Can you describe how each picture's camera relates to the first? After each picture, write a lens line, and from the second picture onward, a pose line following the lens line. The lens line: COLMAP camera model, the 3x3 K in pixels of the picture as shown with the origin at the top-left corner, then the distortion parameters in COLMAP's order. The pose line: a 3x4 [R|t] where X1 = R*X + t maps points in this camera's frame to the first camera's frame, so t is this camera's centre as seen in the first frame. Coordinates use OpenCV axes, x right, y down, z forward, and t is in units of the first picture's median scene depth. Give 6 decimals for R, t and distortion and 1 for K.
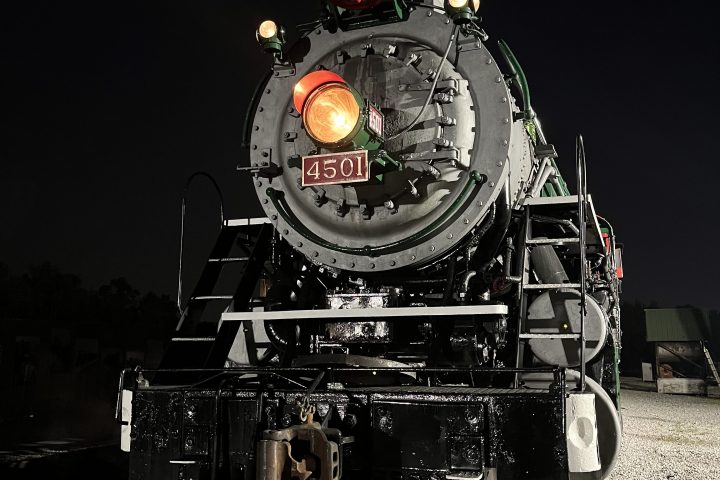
lens RADIAL K [[659.5, 0, 359.9], [0, 659.5, 249.0], [0, 0, 1]] dist [0.018721, 0.020422]
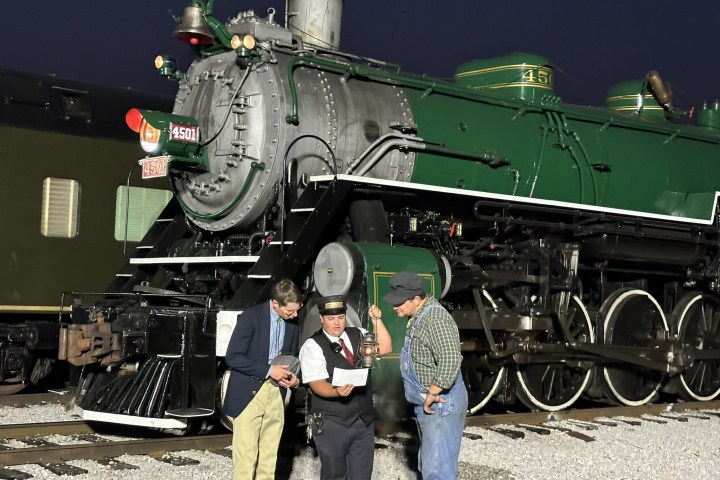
lens RADIAL K [[1129.6, 0, 360.0], [0, 1129.6, 240.0], [0, 0, 1]] dist [0.095403, 0.025515]
pose [[0.860708, 0.007048, -0.509050, 1.571188], [0.033016, 0.997027, 0.069628, -0.111451], [0.508027, -0.076736, 0.857916, -0.959622]]
